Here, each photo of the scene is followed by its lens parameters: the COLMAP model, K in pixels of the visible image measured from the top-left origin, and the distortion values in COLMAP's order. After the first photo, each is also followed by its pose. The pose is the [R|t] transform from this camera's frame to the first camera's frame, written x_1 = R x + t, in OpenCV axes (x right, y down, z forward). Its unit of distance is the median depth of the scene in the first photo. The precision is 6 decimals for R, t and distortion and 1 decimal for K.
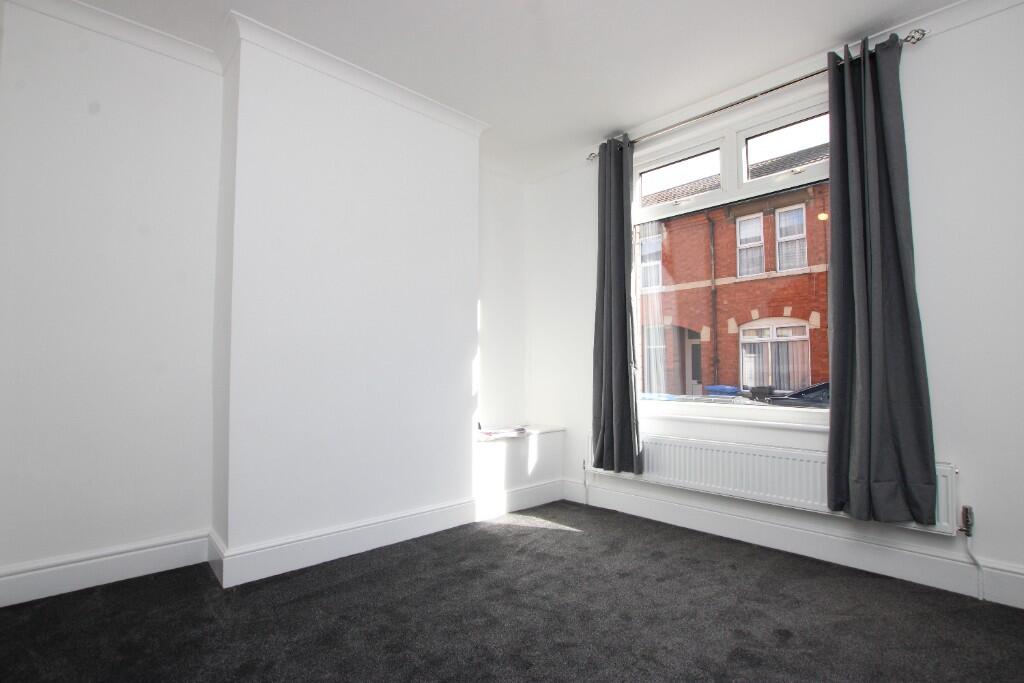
lens RADIAL K [[486.8, 0, 512.0], [0, 486.8, 341.5], [0, 0, 1]] dist [0.038154, 0.000178]
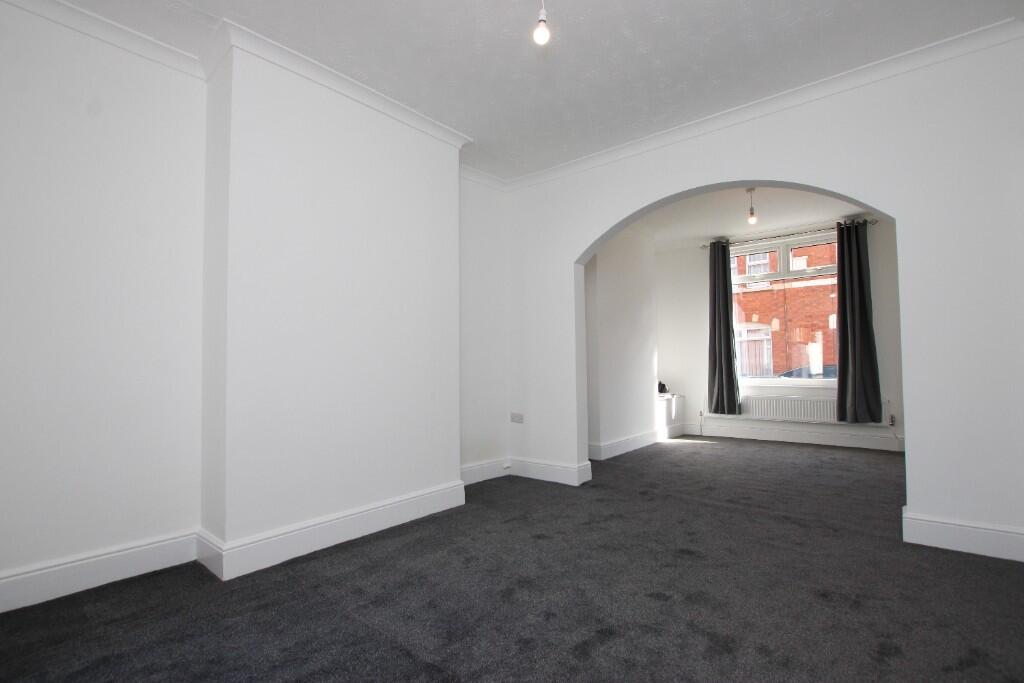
lens RADIAL K [[489.4, 0, 512.8], [0, 489.4, 346.6], [0, 0, 1]] dist [0.042471, -0.000155]
pose [[0.992600, -0.010514, 0.120976, -0.772056], [0.008363, 0.999798, 0.018276, -0.043404], [-0.121144, -0.017129, 0.992487, -0.753833]]
